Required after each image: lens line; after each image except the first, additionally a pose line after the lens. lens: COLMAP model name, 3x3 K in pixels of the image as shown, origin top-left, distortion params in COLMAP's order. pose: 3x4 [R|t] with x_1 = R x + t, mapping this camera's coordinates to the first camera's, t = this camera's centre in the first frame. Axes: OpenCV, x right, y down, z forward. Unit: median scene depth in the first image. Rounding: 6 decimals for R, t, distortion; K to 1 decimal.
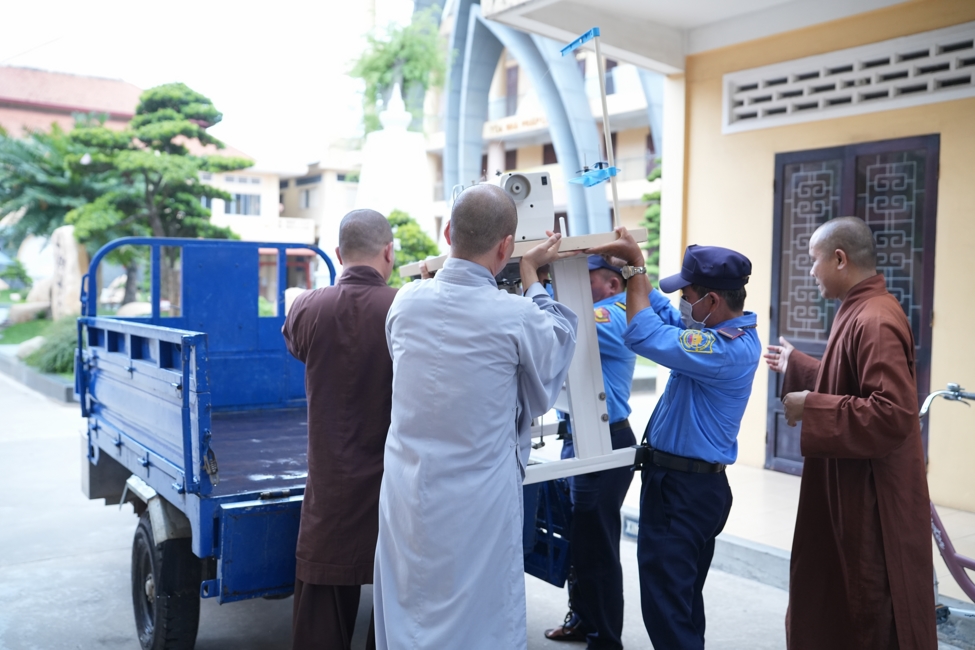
lens RADIAL K [[944.1, 0, 487.5], [0, 944.1, 325.0], [0, 0, 1]] dist [-0.005703, 0.016601]
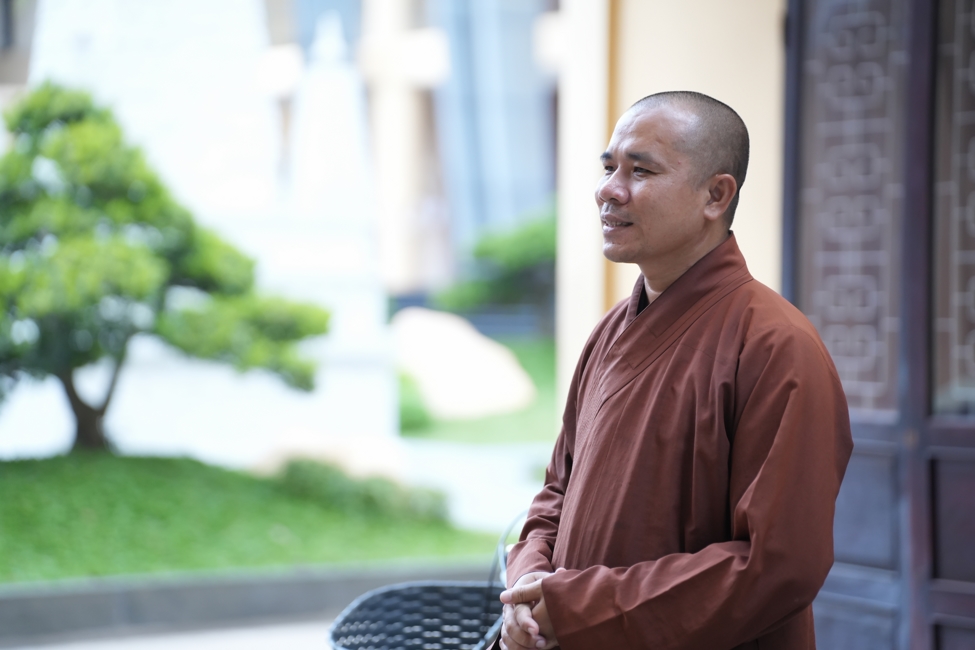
lens RADIAL K [[3195.7, 0, 487.5], [0, 3195.7, 325.0], [0, 0, 1]] dist [1.351141, 0.193376]
pose [[0.997953, -0.011267, -0.062955, 0.133913], [0.008987, 0.999298, -0.036372, 0.013937], [0.063320, 0.035731, 0.997353, -0.196624]]
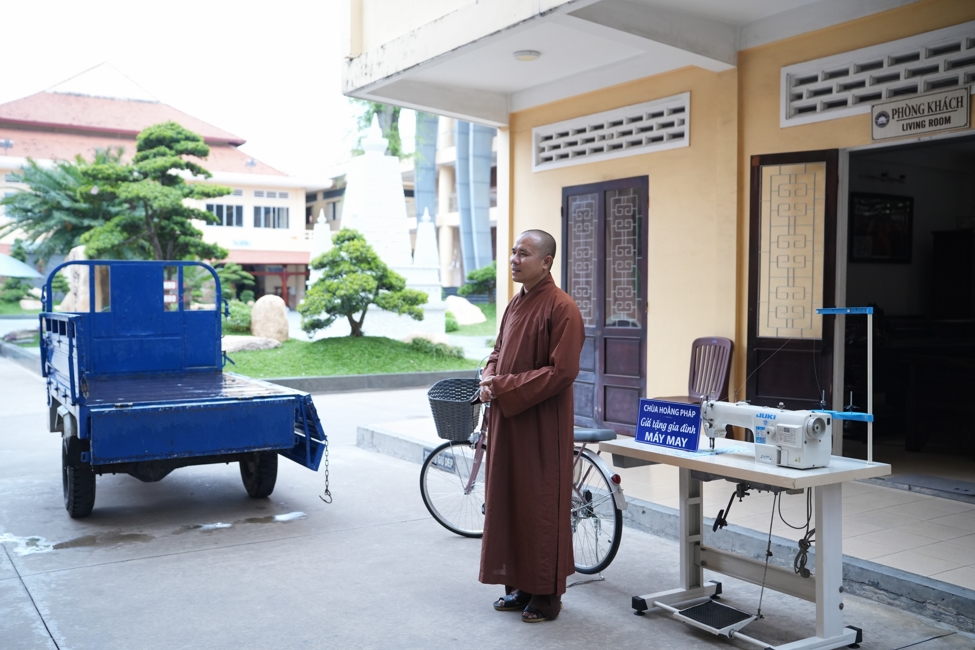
lens RADIAL K [[944.1, 0, 487.5], [0, 944.1, 325.0], [0, 0, 1]] dist [-0.005703, 0.016601]
pose [[0.998785, -0.014081, -0.047222, 0.131517], [0.013773, 0.999882, -0.006842, 0.011654], [0.047312, 0.006184, 0.998861, -0.180247]]
